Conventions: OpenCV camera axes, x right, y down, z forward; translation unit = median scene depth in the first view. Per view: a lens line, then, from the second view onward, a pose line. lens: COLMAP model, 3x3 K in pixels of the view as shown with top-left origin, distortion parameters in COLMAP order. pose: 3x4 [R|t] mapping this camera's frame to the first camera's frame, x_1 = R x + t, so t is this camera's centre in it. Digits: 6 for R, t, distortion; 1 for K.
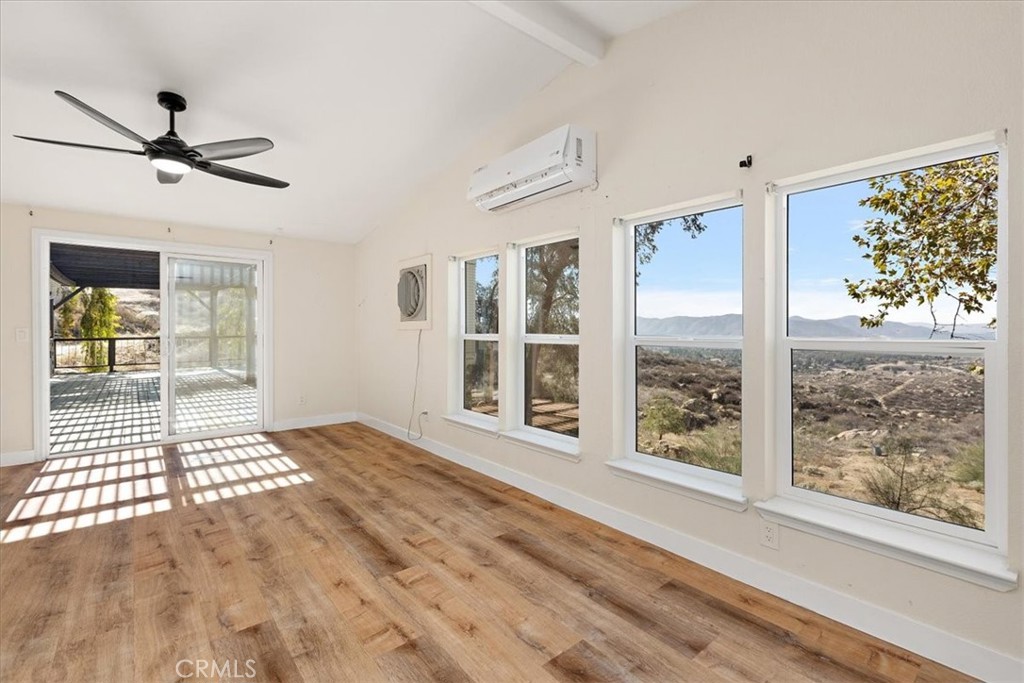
lens RADIAL K [[454.4, 0, 510.3], [0, 454.4, 335.1], [0, 0, 1]] dist [0.004346, -0.001969]
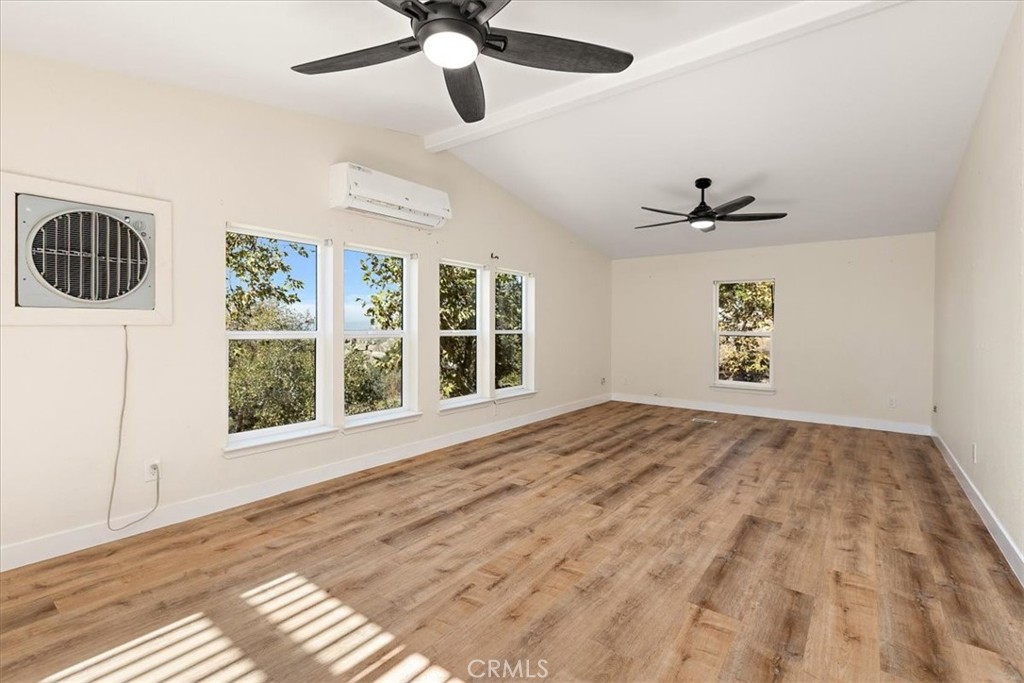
lens RADIAL K [[454.4, 0, 513.2], [0, 454.4, 320.0], [0, 0, 1]] dist [0.004346, -0.001969]
pose [[-0.219821, 0.010736, 0.975481, -1.233604], [0.004090, 0.999941, -0.010083, -0.015173], [-0.975532, 0.001774, -0.219852, 0.959663]]
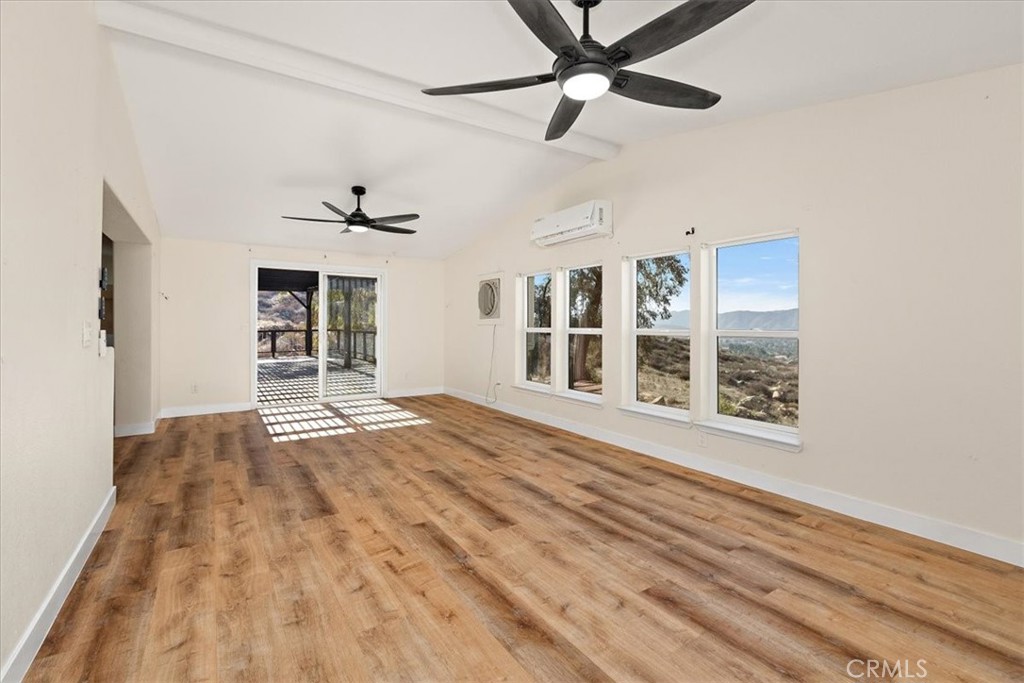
lens RADIAL K [[454.4, 0, 514.4], [0, 454.4, 328.1], [0, 0, 1]] dist [0.004346, -0.001969]
pose [[0.994529, 0.001777, -0.104450, 0.011918], [-0.002270, 0.999987, -0.004606, 0.005982], [0.104440, 0.004818, 0.994519, -0.570322]]
